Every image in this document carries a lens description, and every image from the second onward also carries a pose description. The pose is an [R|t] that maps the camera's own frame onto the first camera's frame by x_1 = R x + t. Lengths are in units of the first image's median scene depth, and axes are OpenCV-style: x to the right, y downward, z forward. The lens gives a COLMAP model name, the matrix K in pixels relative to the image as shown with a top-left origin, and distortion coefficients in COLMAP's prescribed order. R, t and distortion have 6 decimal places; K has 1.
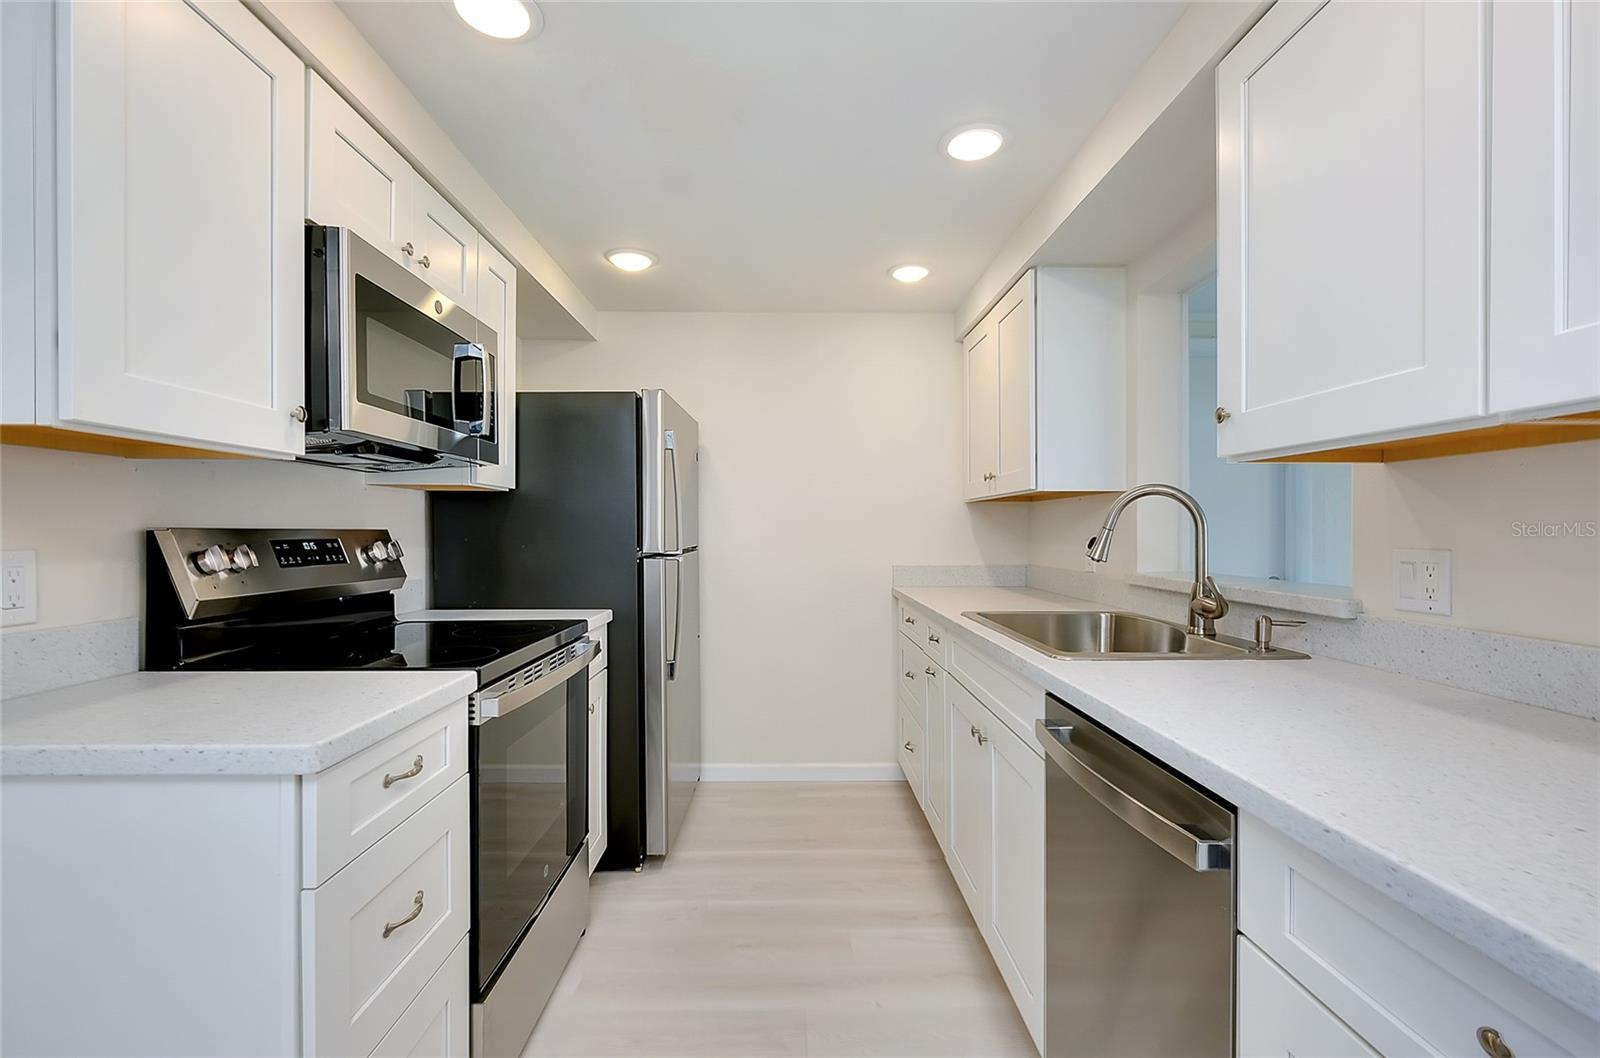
lens RADIAL K [[717.5, 0, 803.6], [0, 717.5, 534.2], [0, 0, 1]] dist [-0.004697, -0.000637]
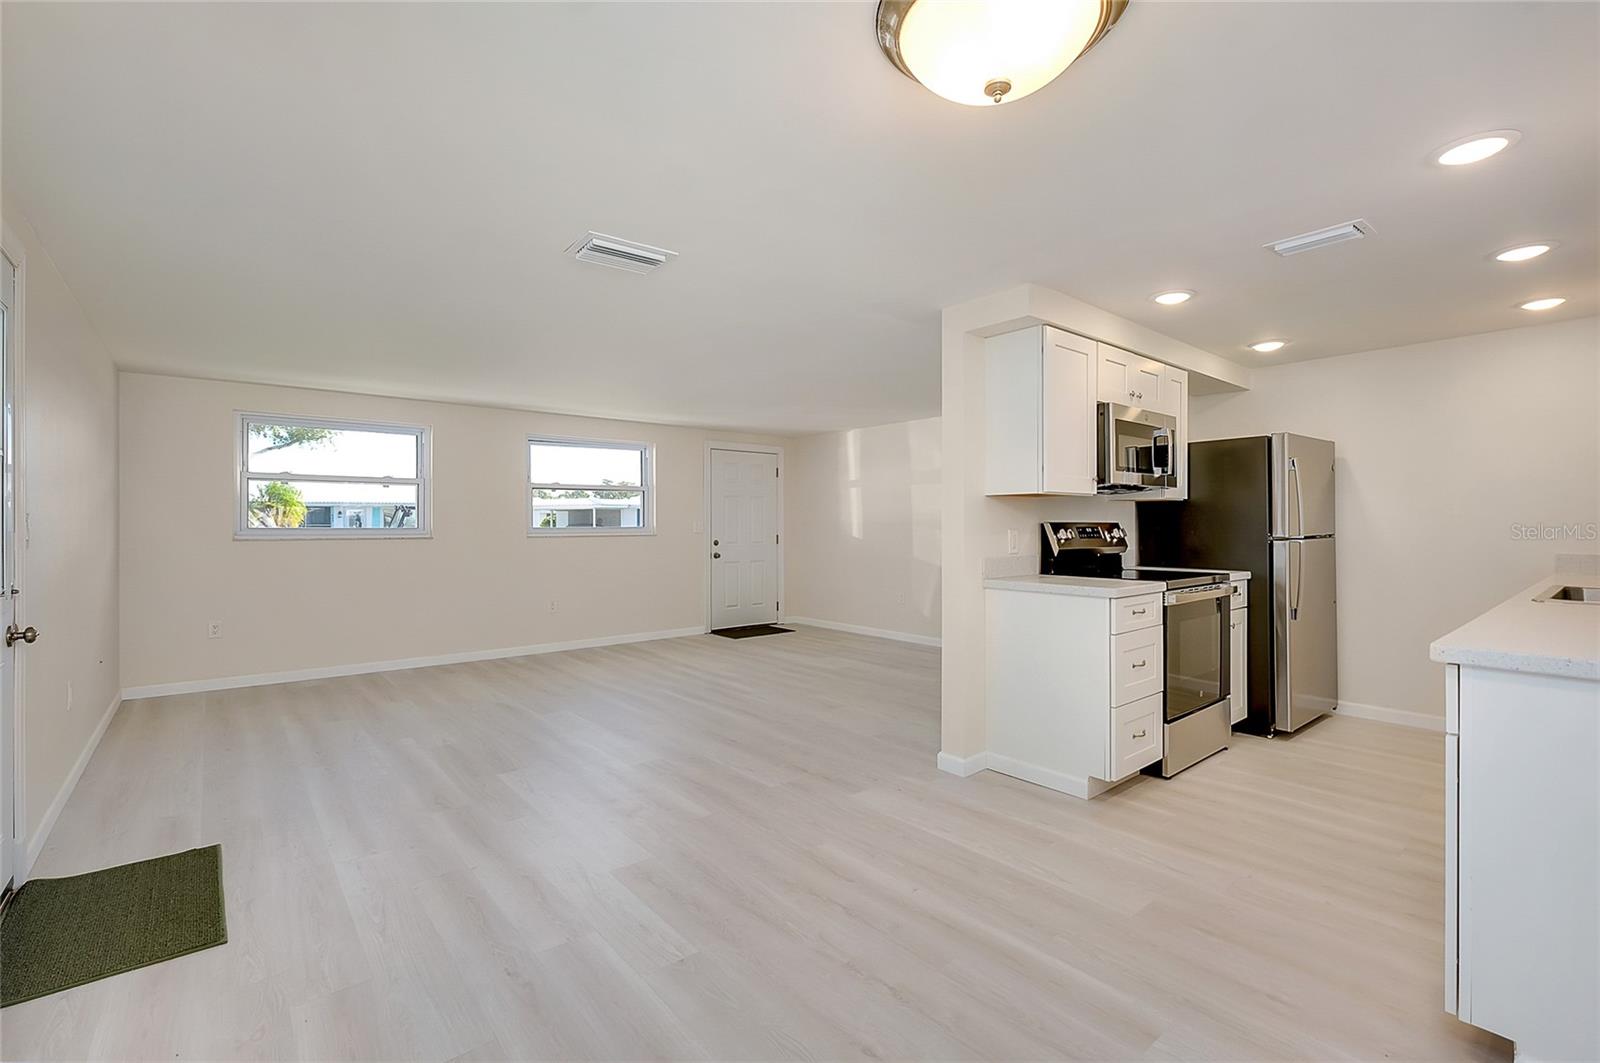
lens RADIAL K [[707.8, 0, 796.4], [0, 707.8, 525.2], [0, 0, 1]] dist [-0.000651, -0.000472]
pose [[0.620617, -0.000370, -0.784114, 0.440325], [-0.002335, 0.999995, -0.002320, 0.008087], [0.784110, 0.003271, 0.620613, -1.003515]]
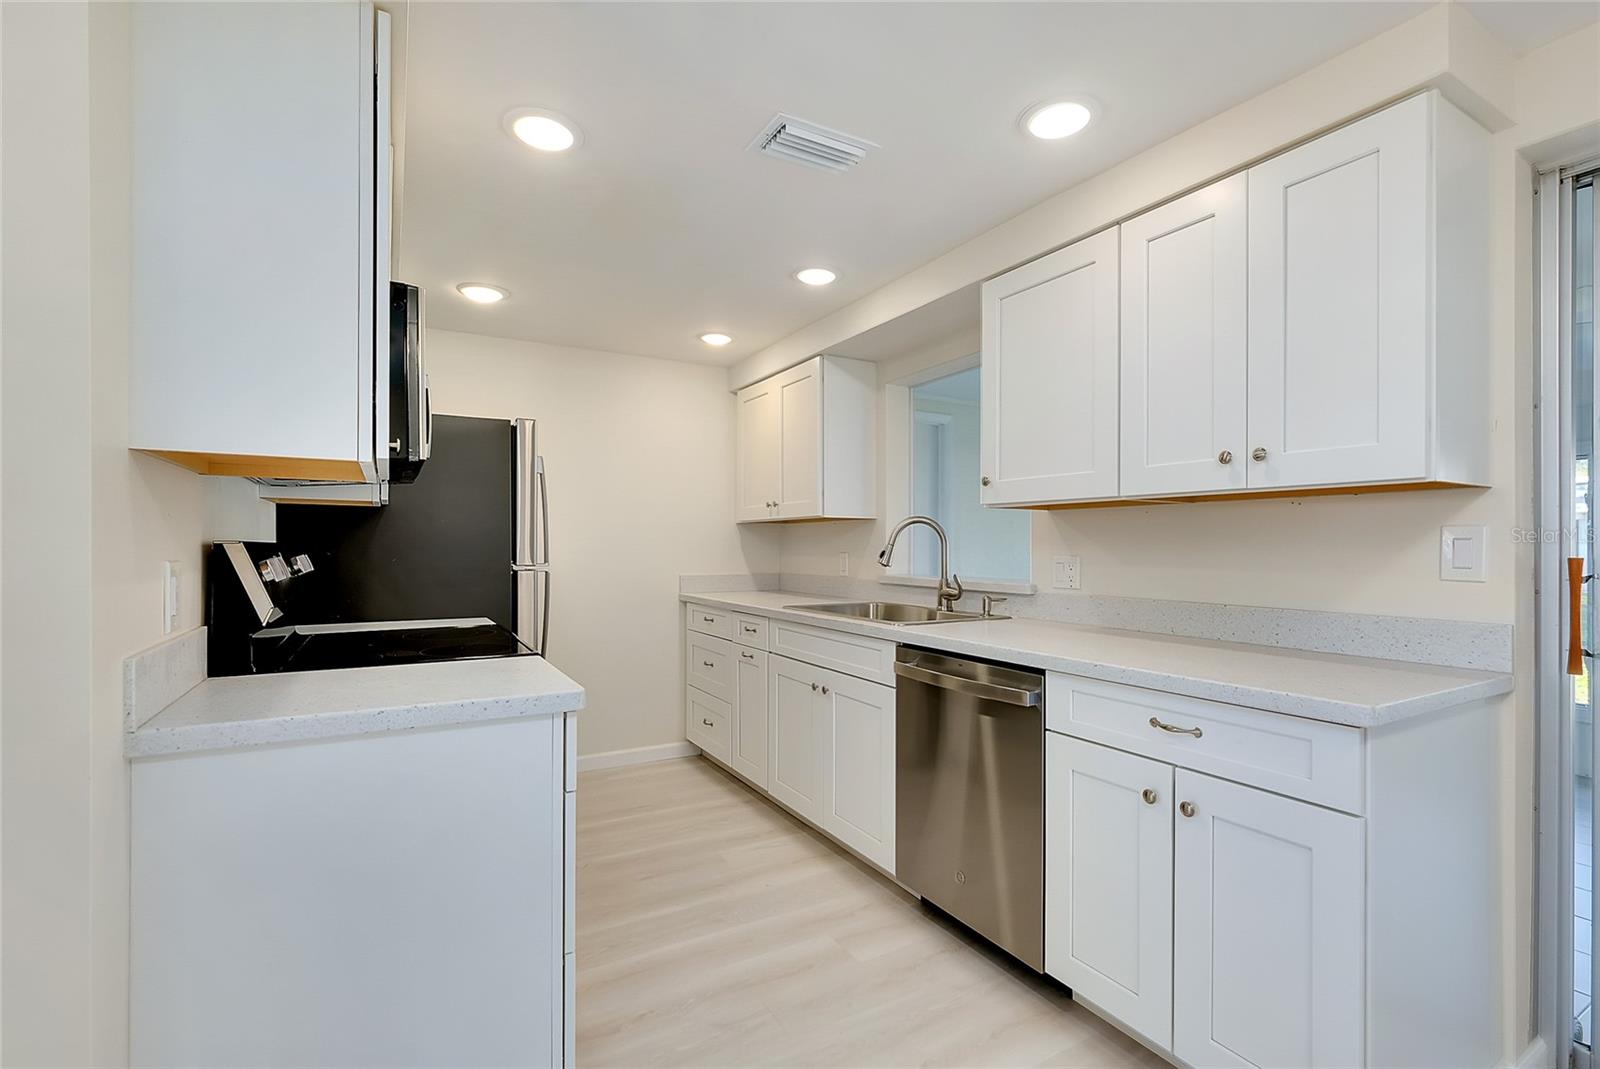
lens RADIAL K [[707.8, 0, 809.3], [0, 707.8, 546.4], [0, 0, 1]] dist [-0.000651, -0.000472]
pose [[0.876428, 0.002004, 0.481528, -0.458791], [0.000460, 0.999987, -0.004997, 0.003171], [-0.481532, 0.004601, 0.876416, -0.236155]]
